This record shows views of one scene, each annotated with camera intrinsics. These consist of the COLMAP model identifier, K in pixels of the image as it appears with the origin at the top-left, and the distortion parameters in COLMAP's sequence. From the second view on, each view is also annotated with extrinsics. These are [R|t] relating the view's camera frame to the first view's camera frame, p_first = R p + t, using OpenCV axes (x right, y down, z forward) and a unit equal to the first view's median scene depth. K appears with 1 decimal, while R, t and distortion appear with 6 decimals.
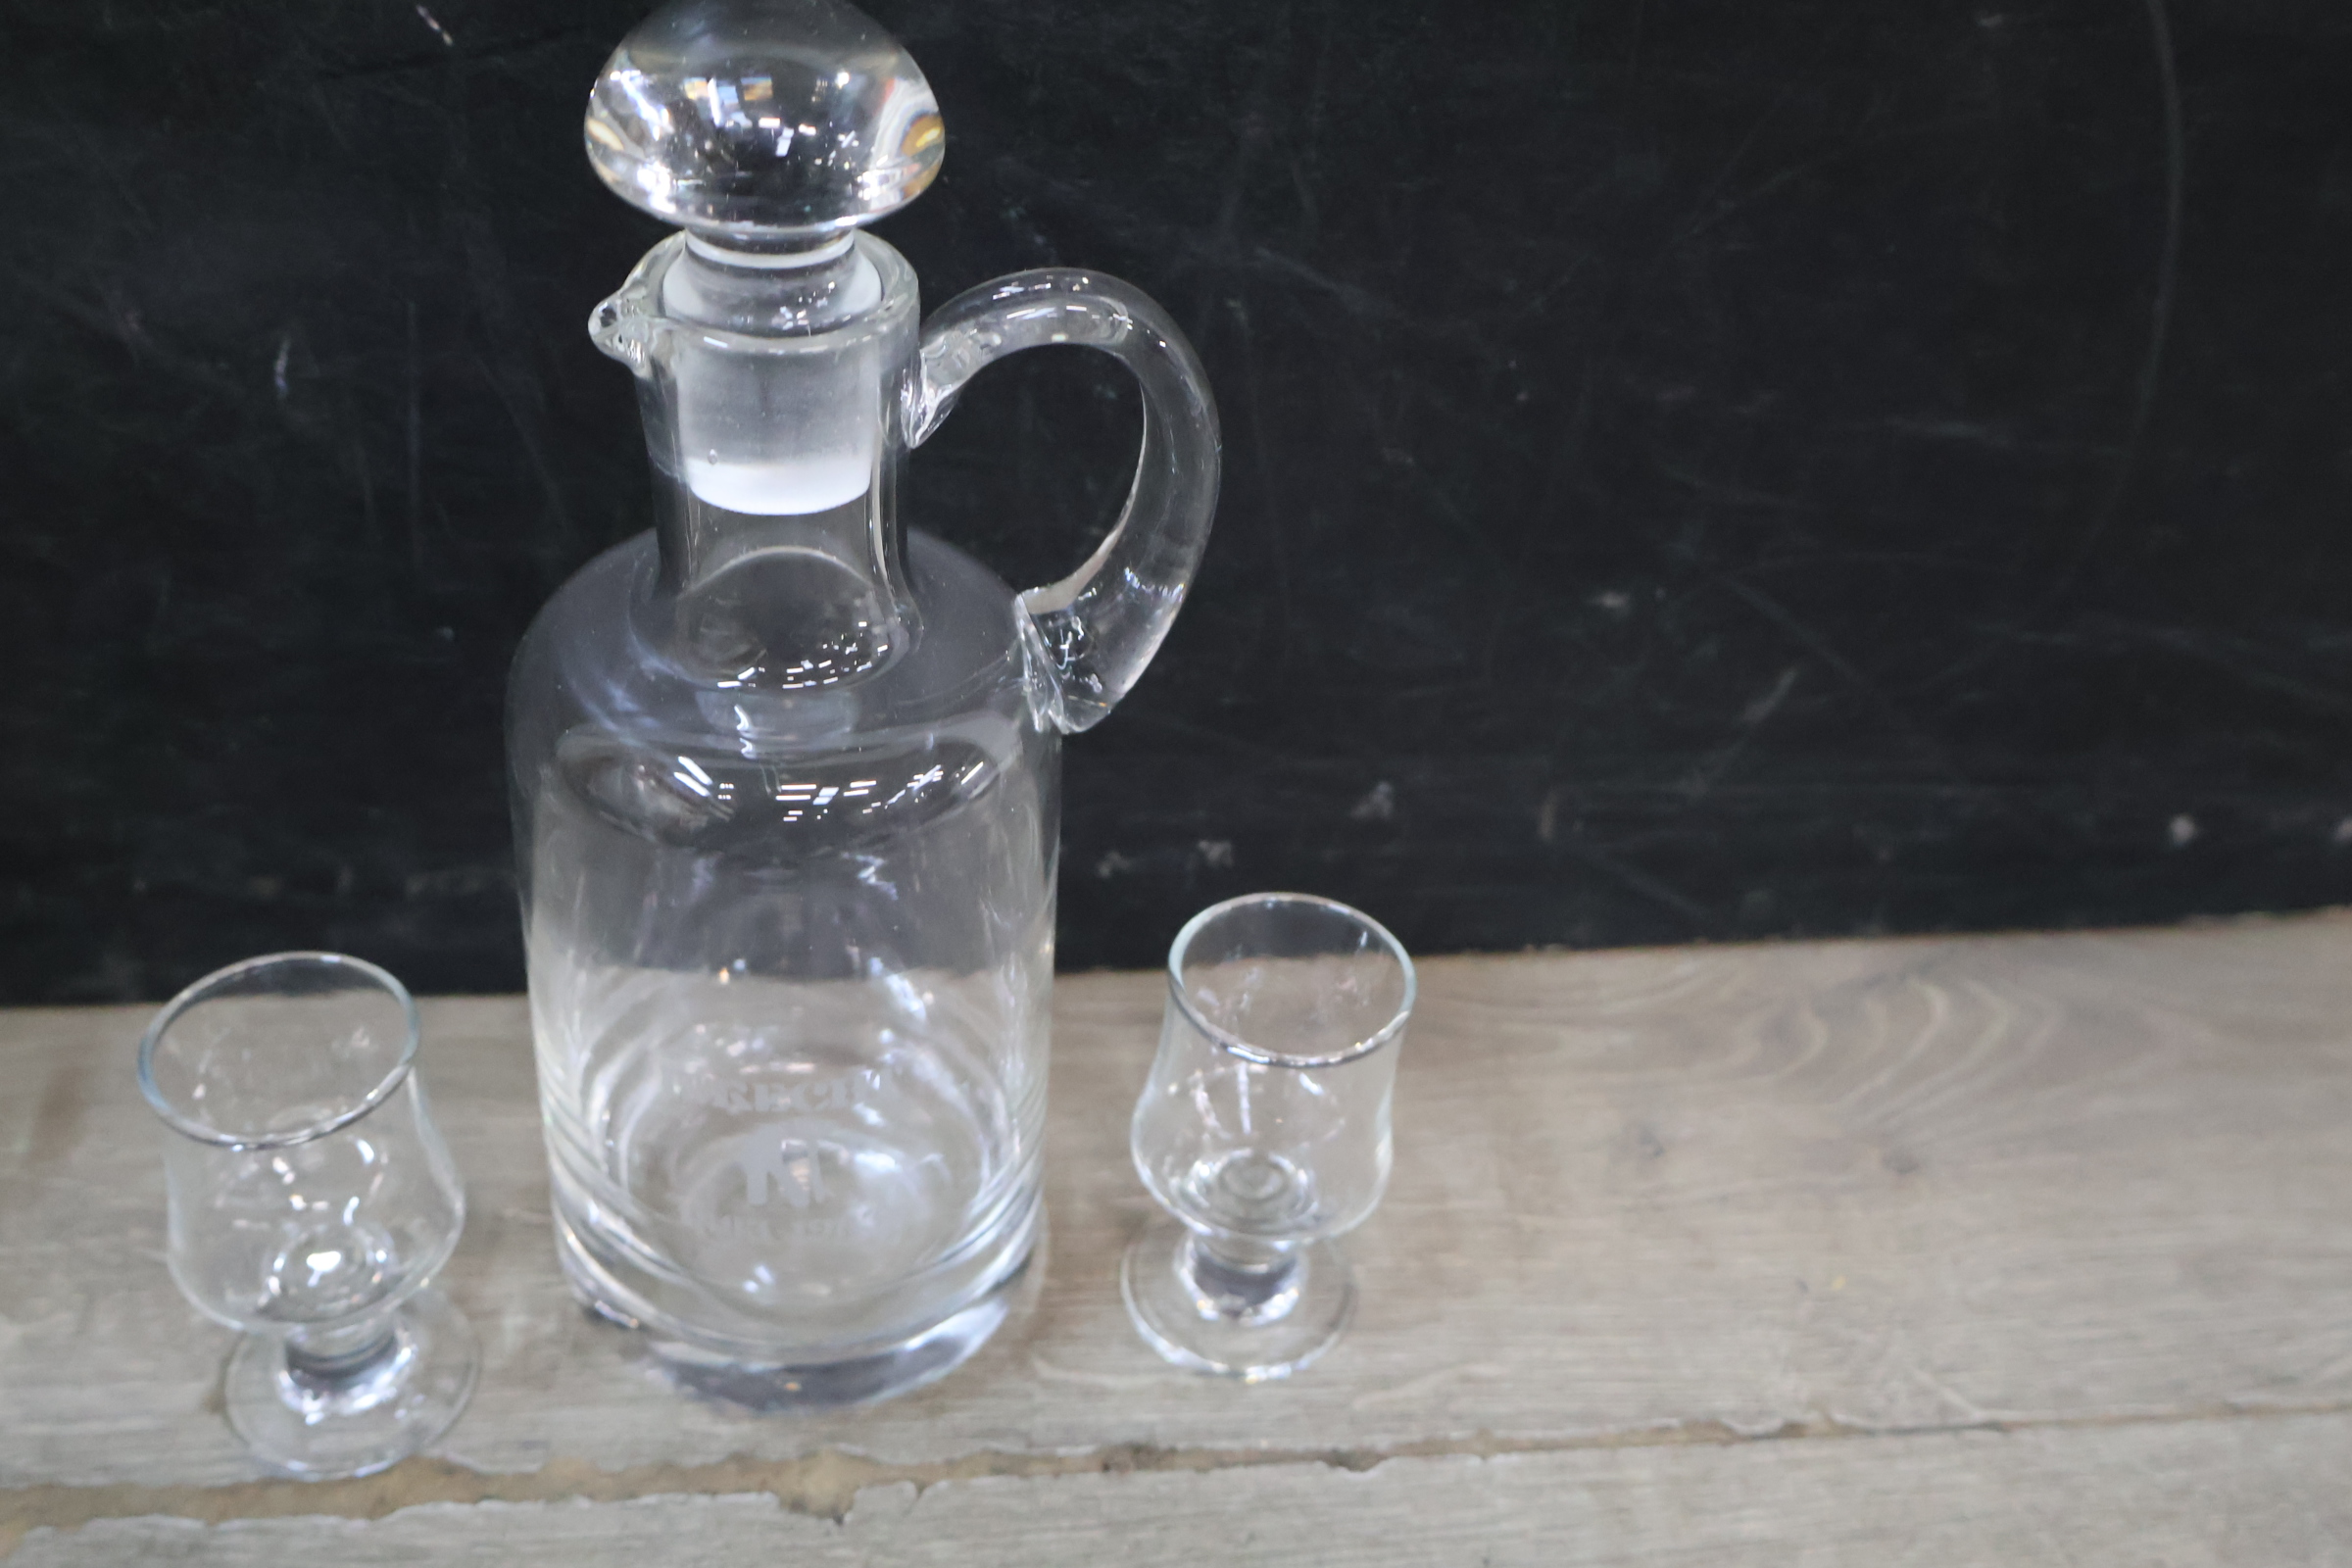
lens RADIAL K [[2358.9, 0, 1172.9], [0, 2358.9, 789.0], [0, 0, 1]] dist [-0.006898, 0.006761]
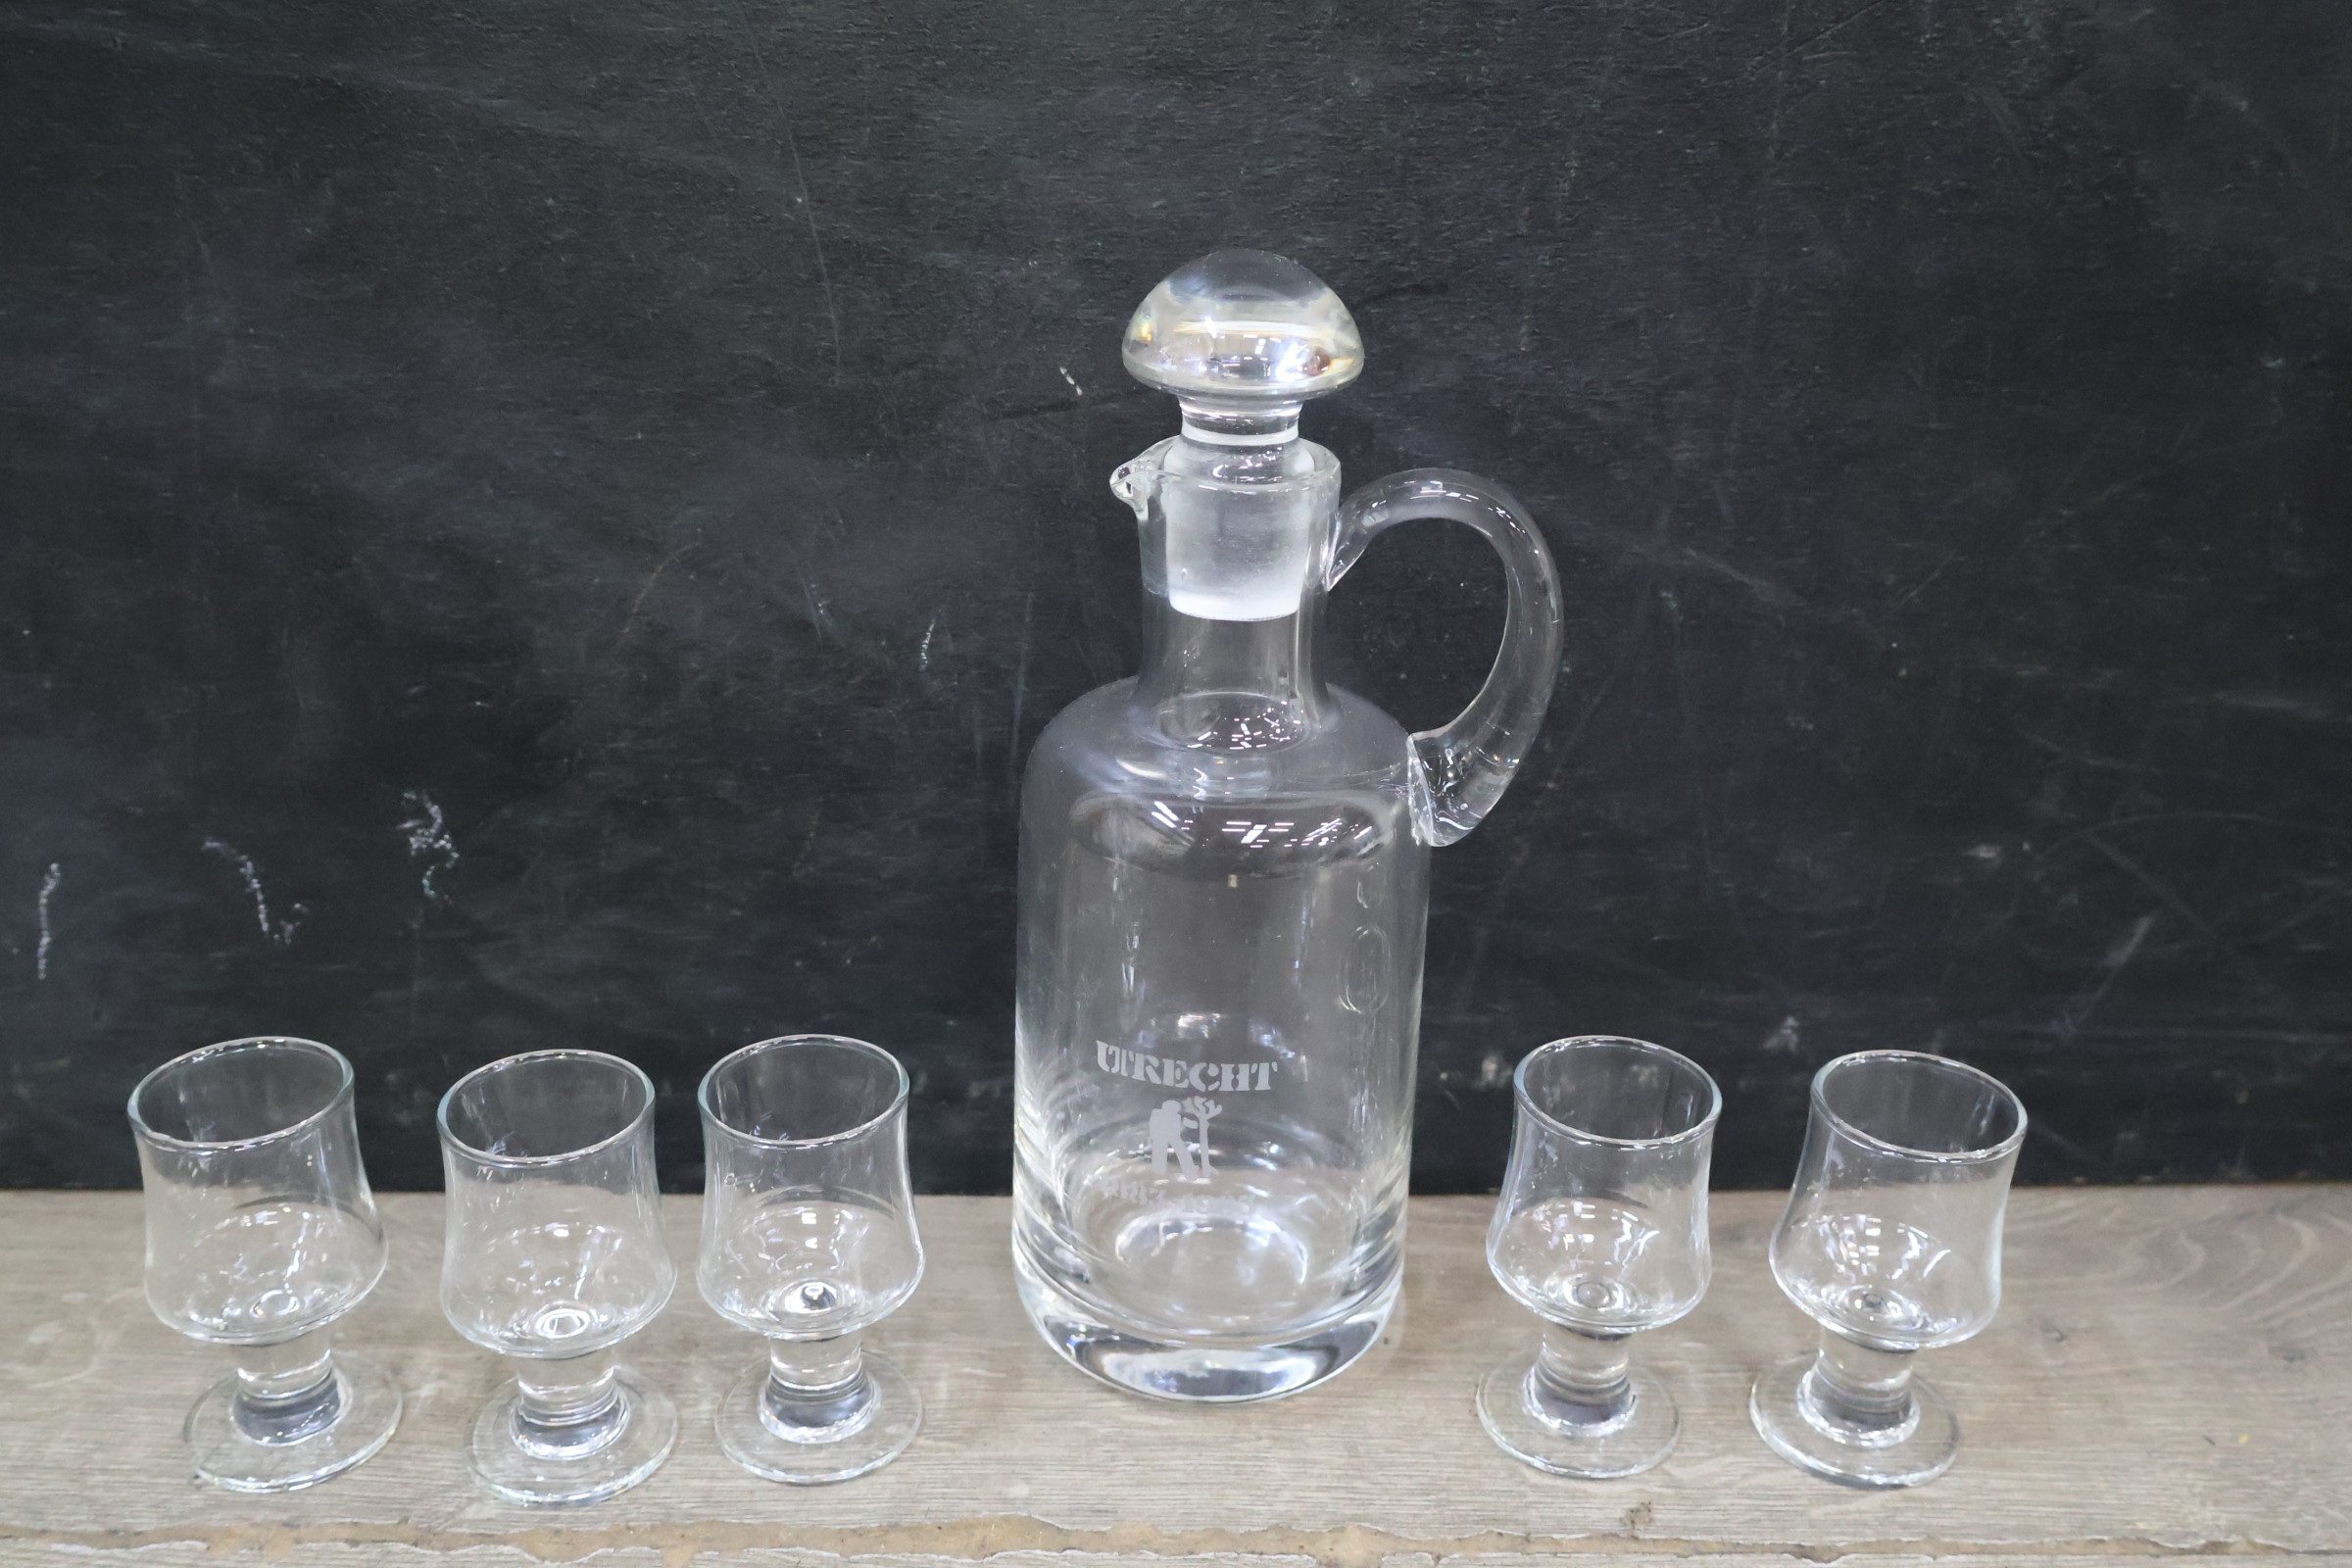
lens RADIAL K [[2348.2, 0, 1171.9], [0, 2348.2, 785.7], [0, 0, 1]] dist [-0.008233, 0.003275]
pose [[0.994565, -0.011538, -0.103473, -0.108785], [-0.015110, 0.967324, -0.253095, 0.215635], [0.103012, 0.253283, 0.961892, -0.202467]]
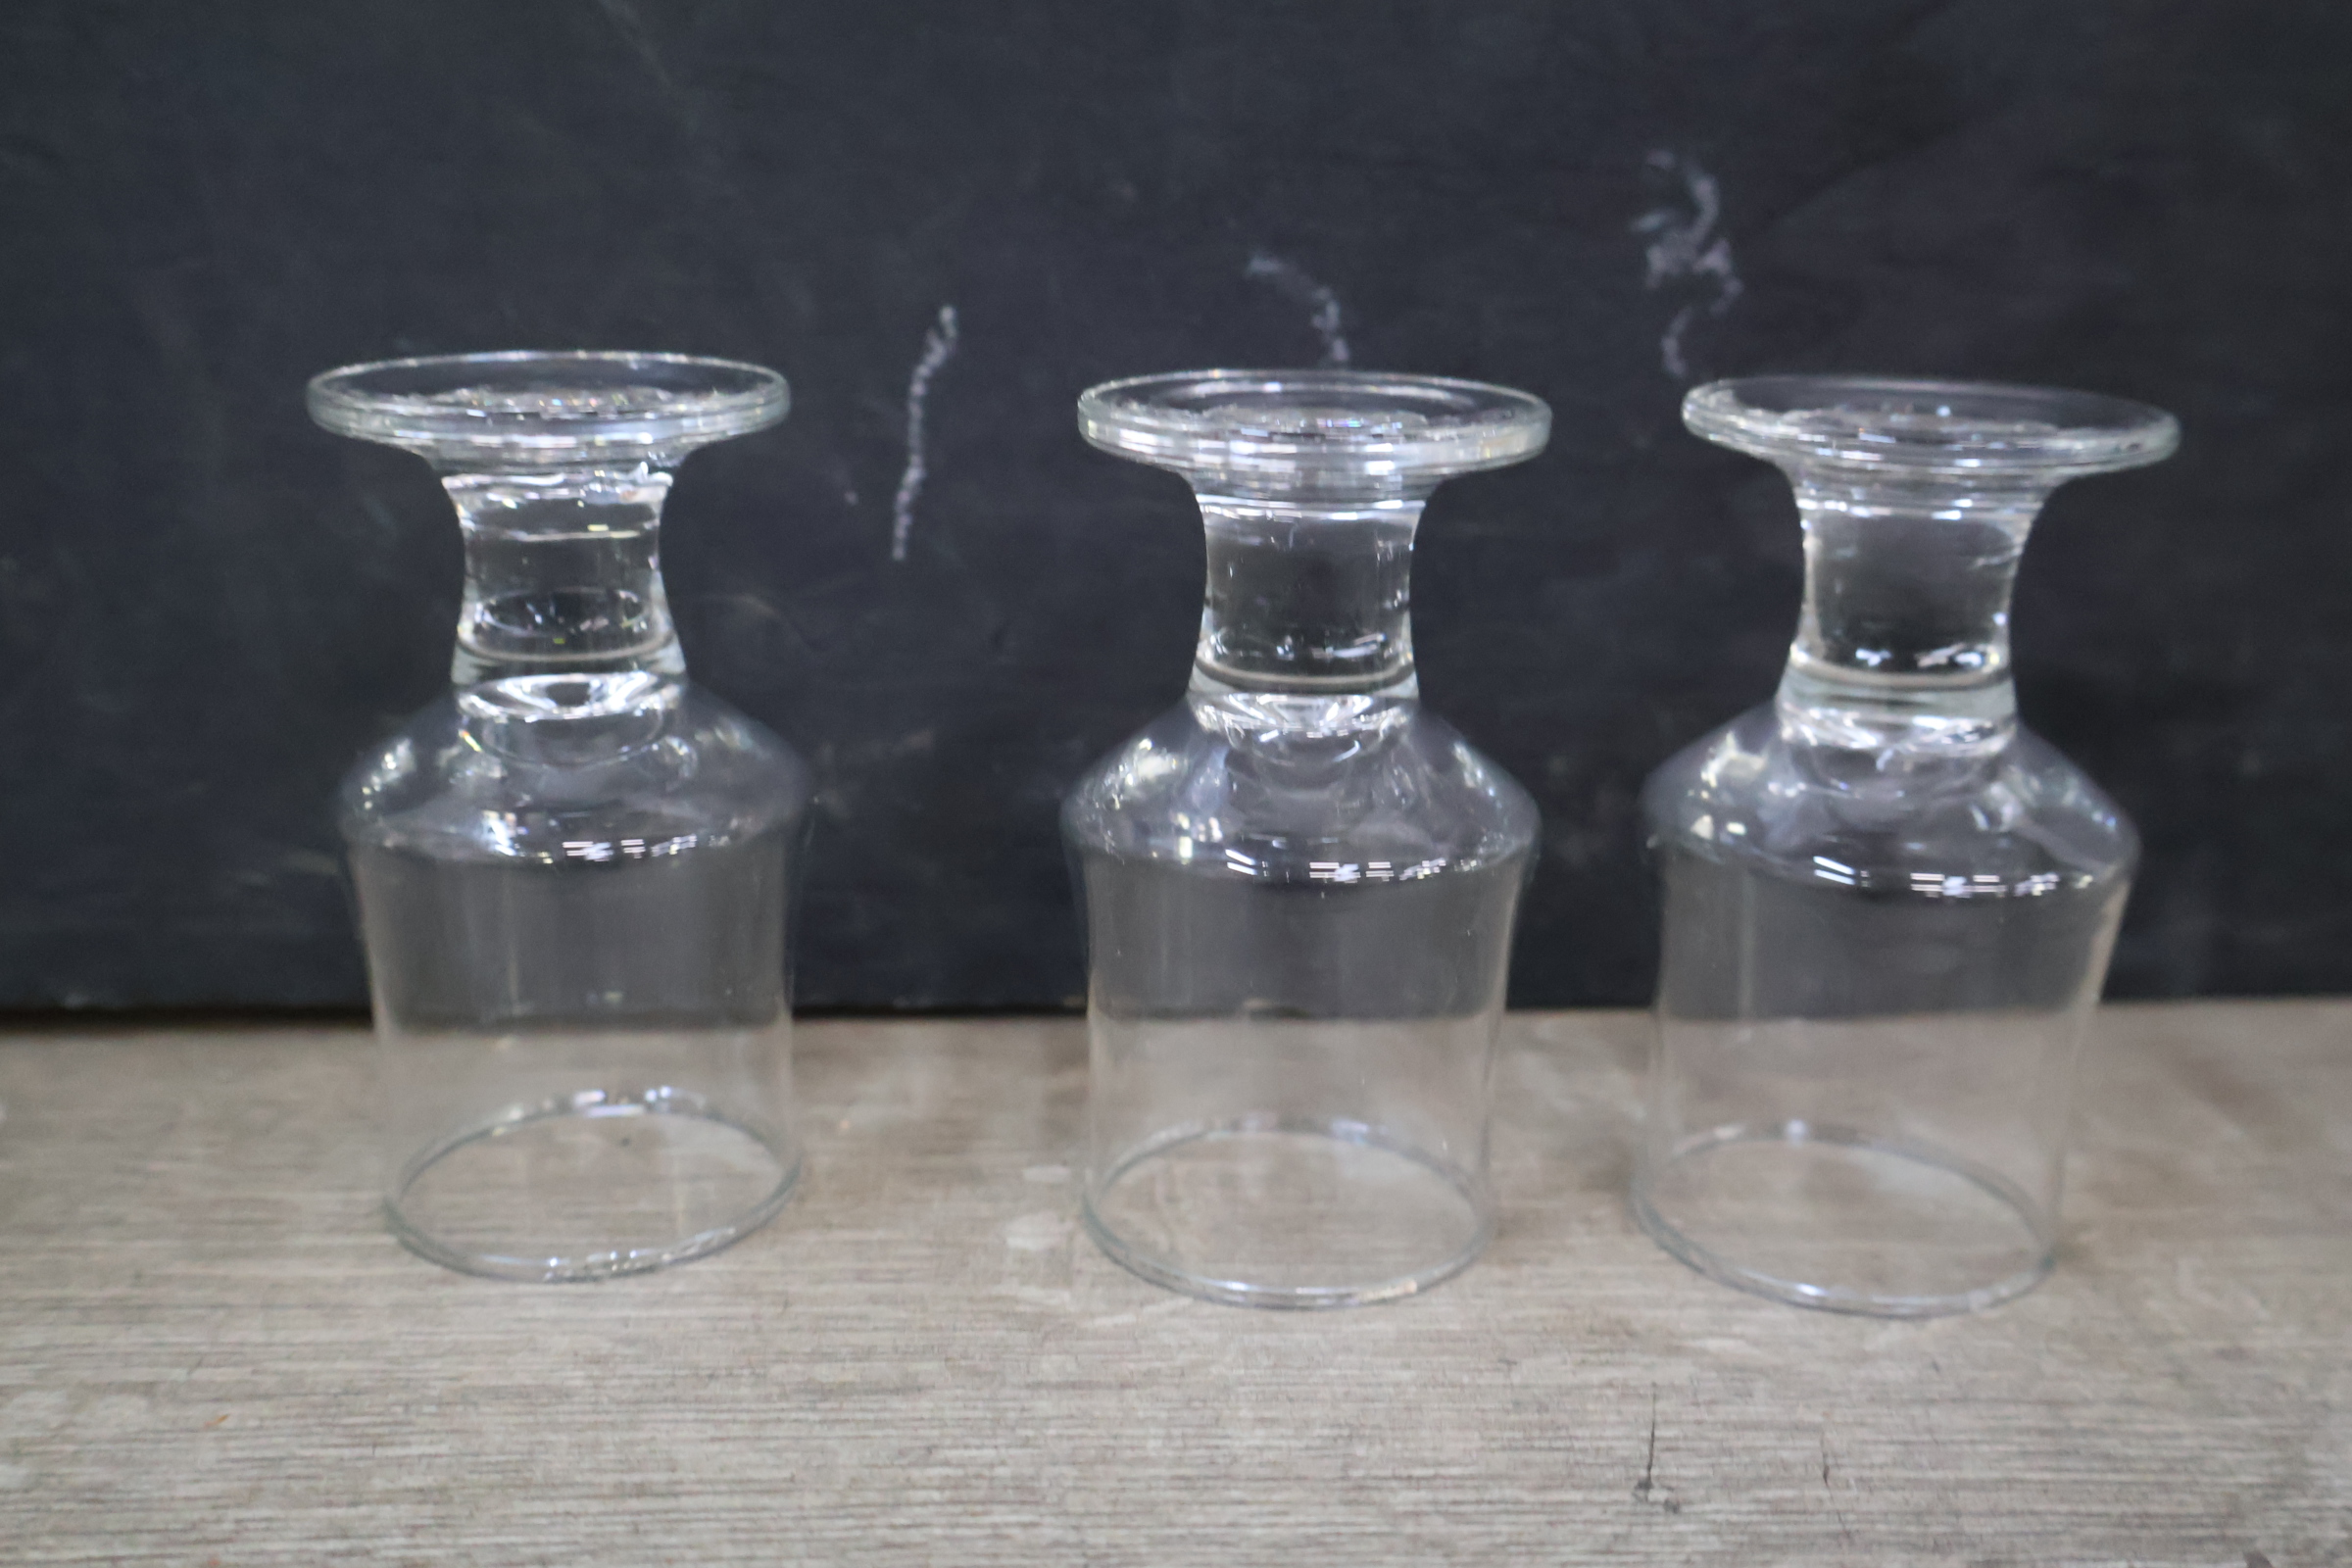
lens RADIAL K [[2358.9, 0, 1172.9], [0, 2358.9, 789.0], [0, 0, 1]] dist [-0.006898, 0.006761]
pose [[0.996038, -0.049694, -0.073743, -0.747706], [0.018696, 0.927768, -0.372689, 0.302465], [0.086937, 0.369834, 0.925022, 0.439345]]
